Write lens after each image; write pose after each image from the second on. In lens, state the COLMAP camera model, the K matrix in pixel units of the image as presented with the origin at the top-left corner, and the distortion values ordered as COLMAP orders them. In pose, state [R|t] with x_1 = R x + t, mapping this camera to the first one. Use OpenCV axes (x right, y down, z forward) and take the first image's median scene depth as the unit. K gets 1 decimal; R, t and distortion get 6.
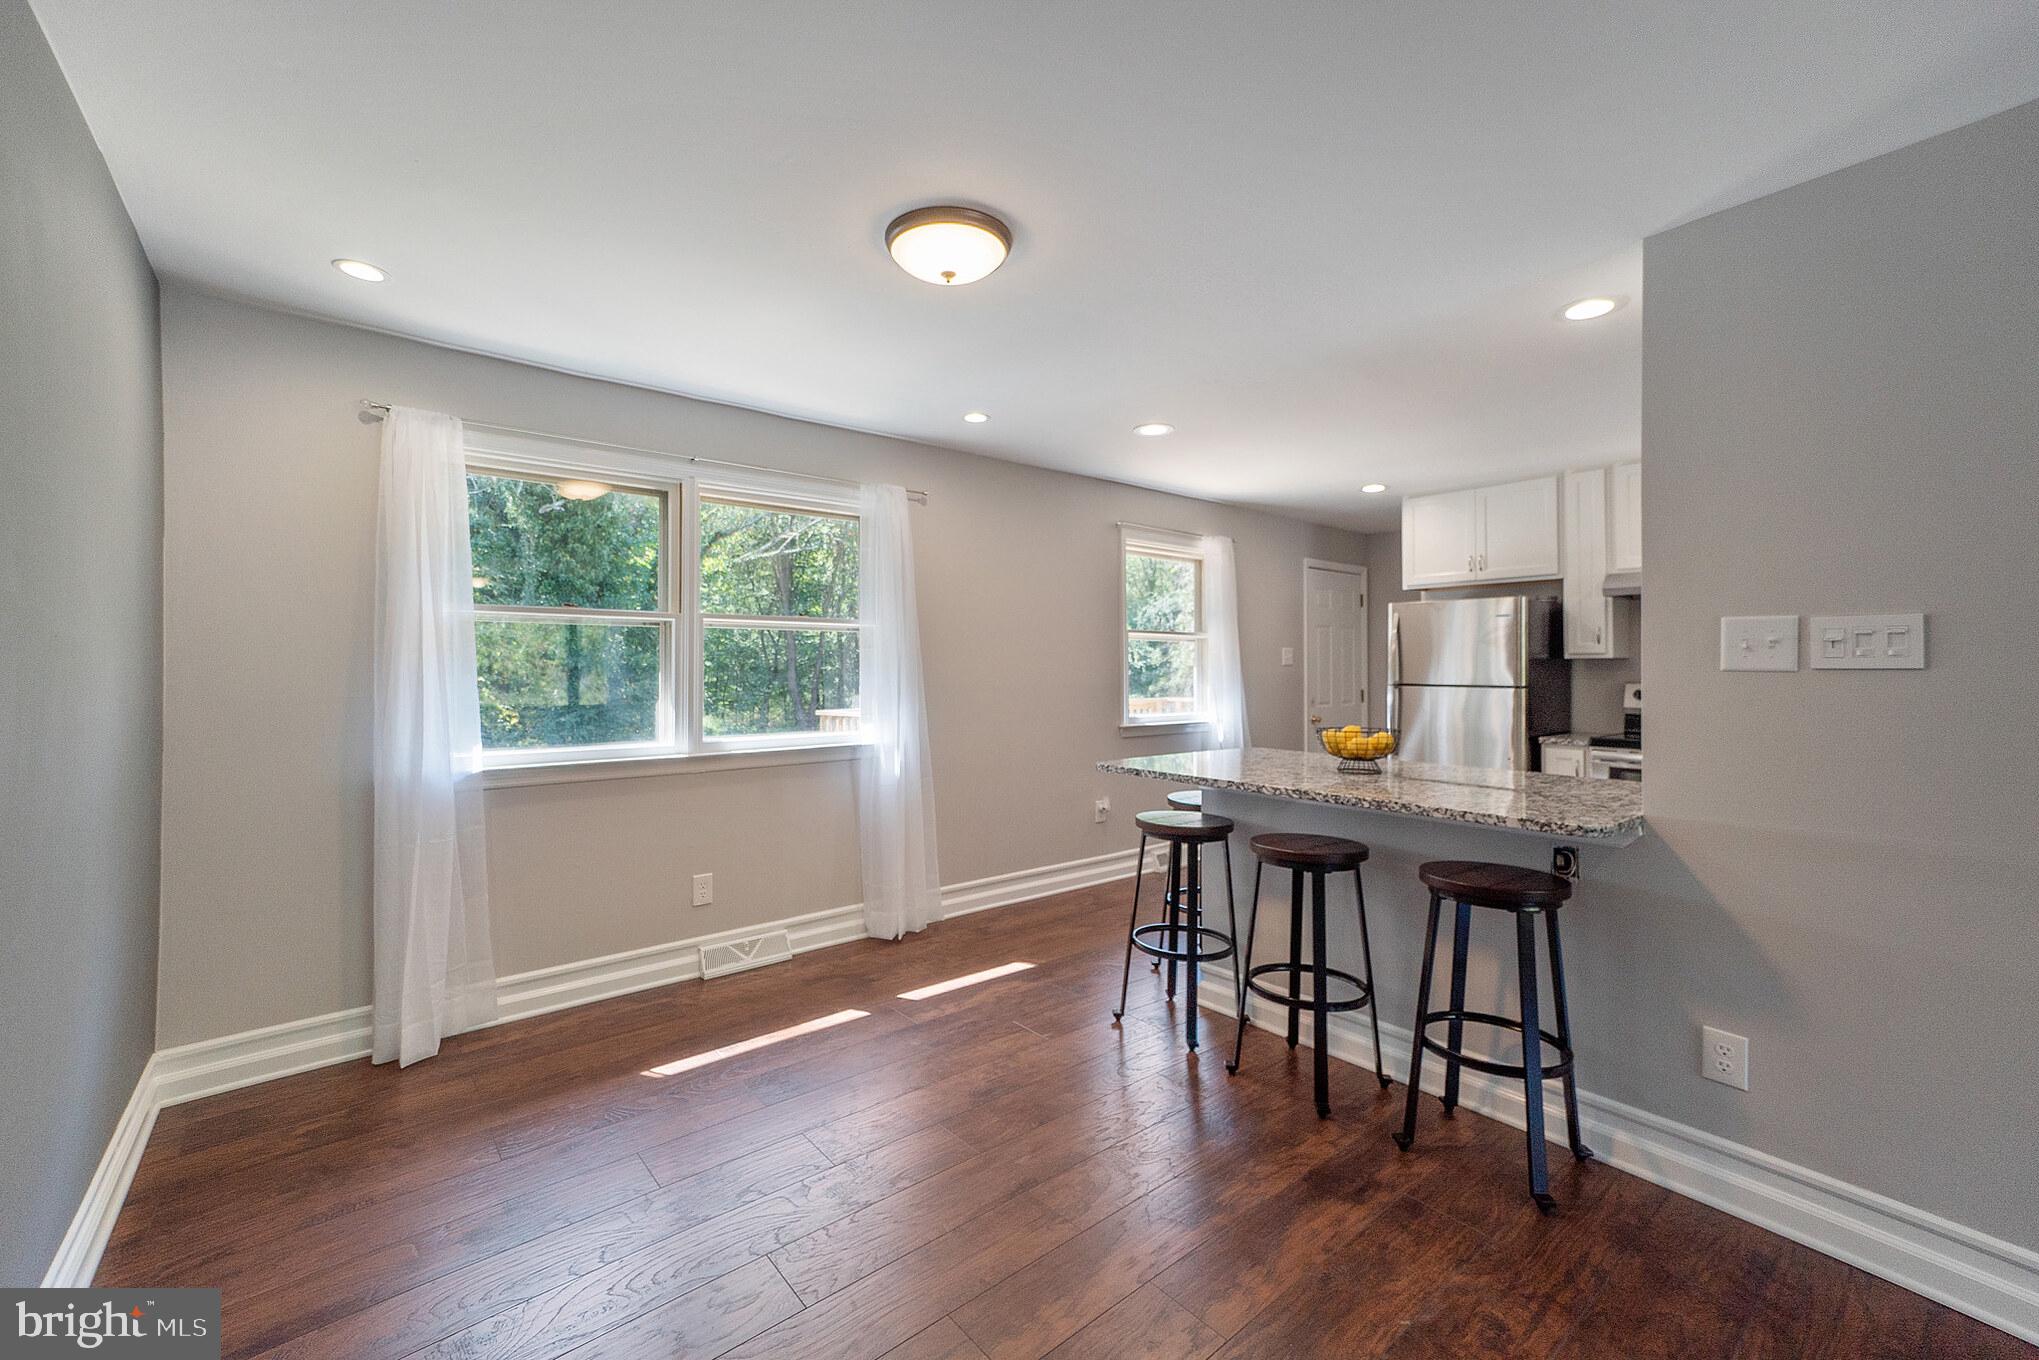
lens RADIAL K [[836.2, 0, 1030.6], [0, 836.2, 661.4], [0, 0, 1]] dist [-0.008634, 0.001480]
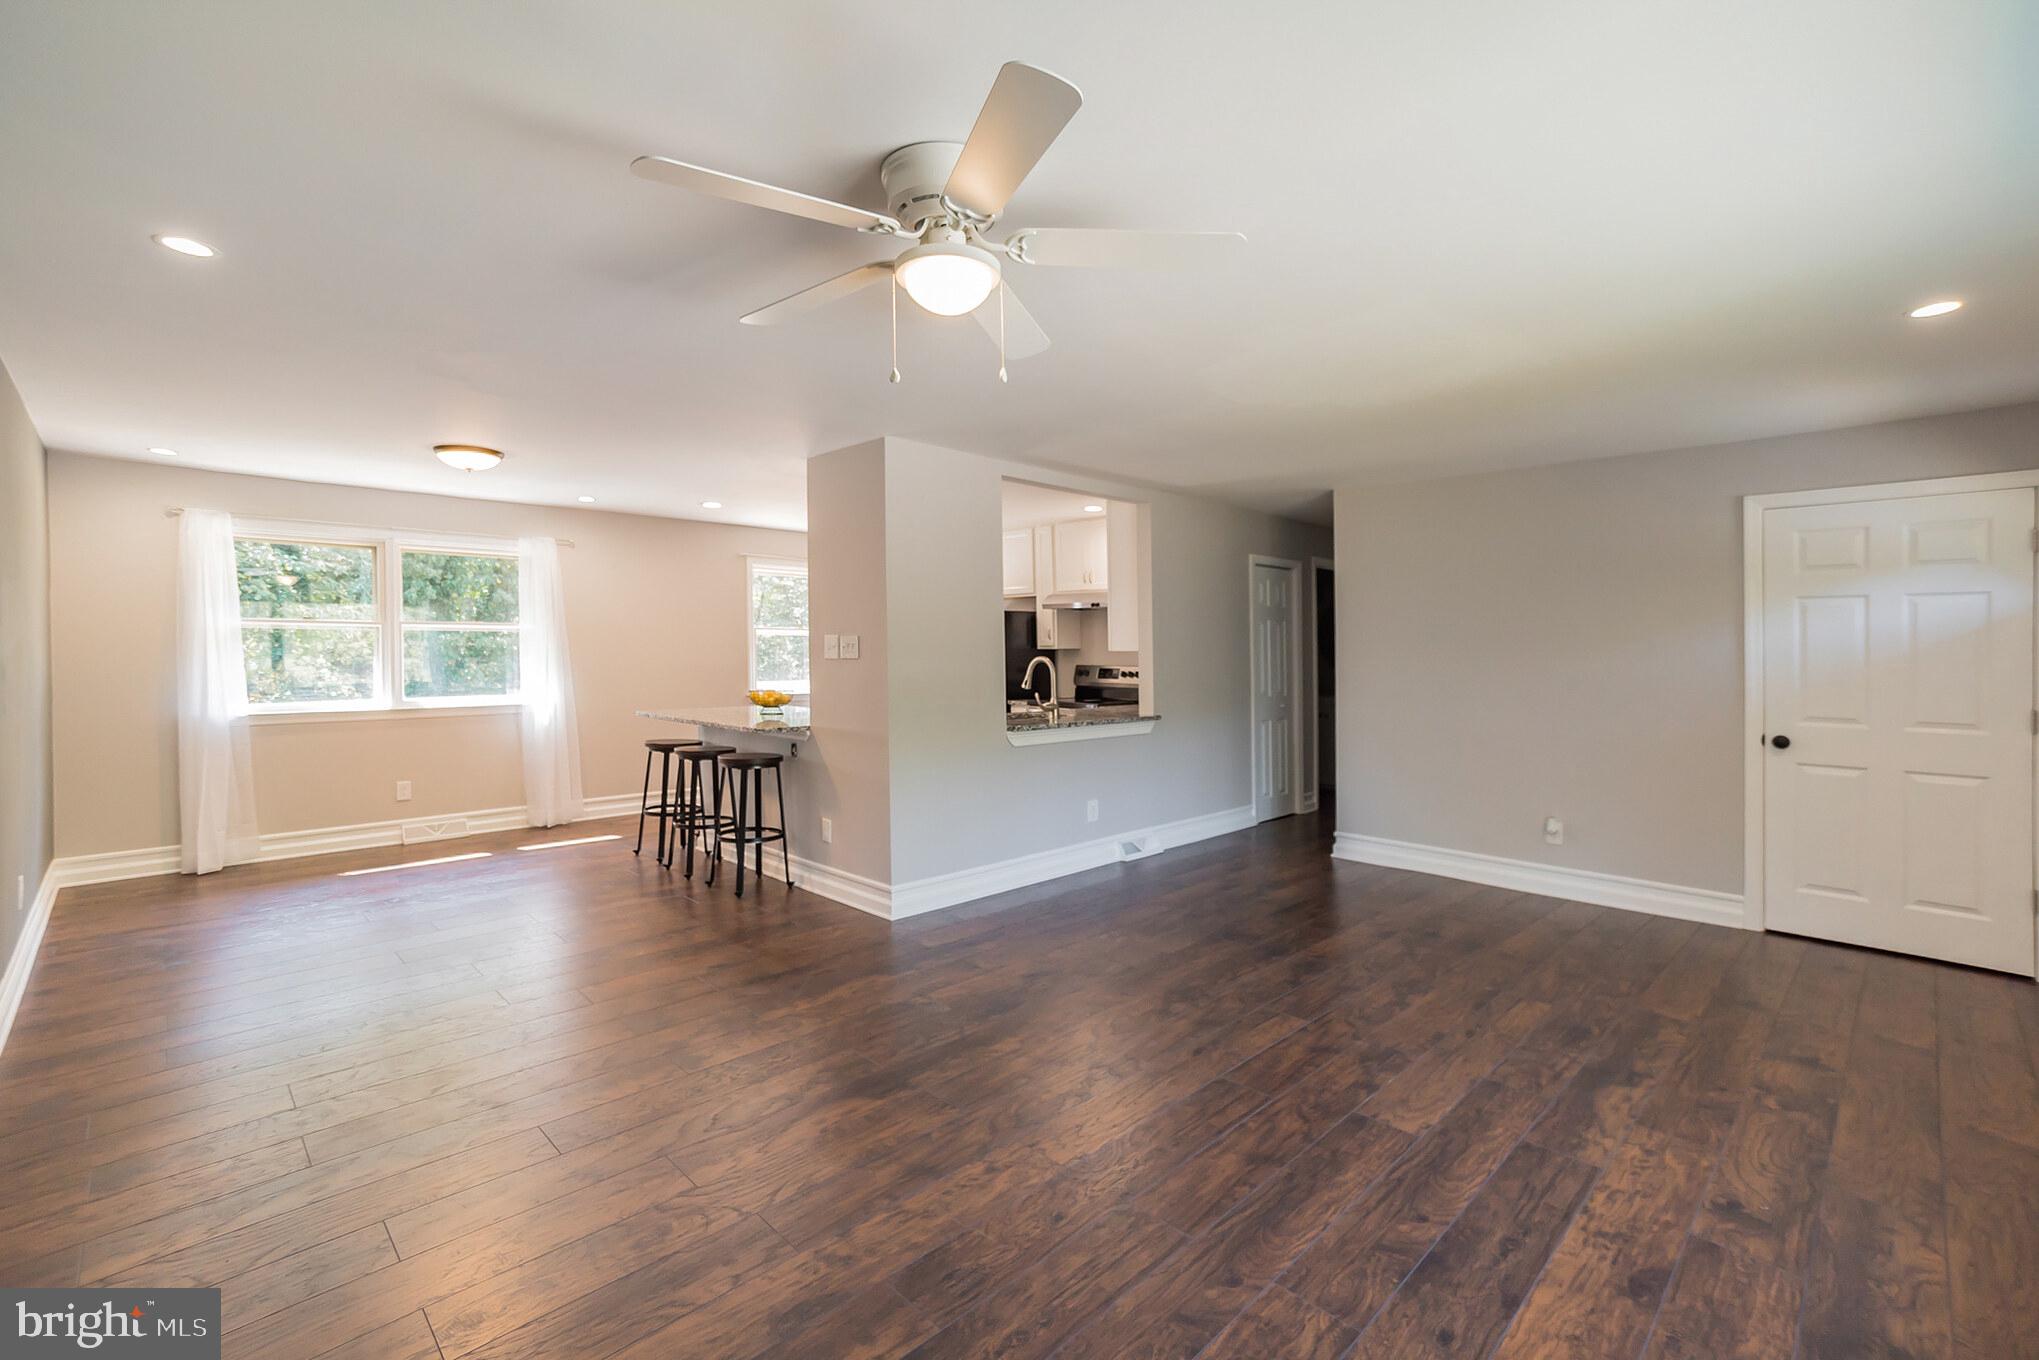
lens RADIAL K [[836.2, 0, 988.8], [0, 836.2, 669.3], [0, 0, 1]] dist [-0.008634, 0.001480]
pose [[0.995395, 0.000125, 0.095858, 0.704081], [-0.002671, 0.999647, 0.026433, -0.014269], [-0.095821, -0.026568, 0.995044, -0.856779]]
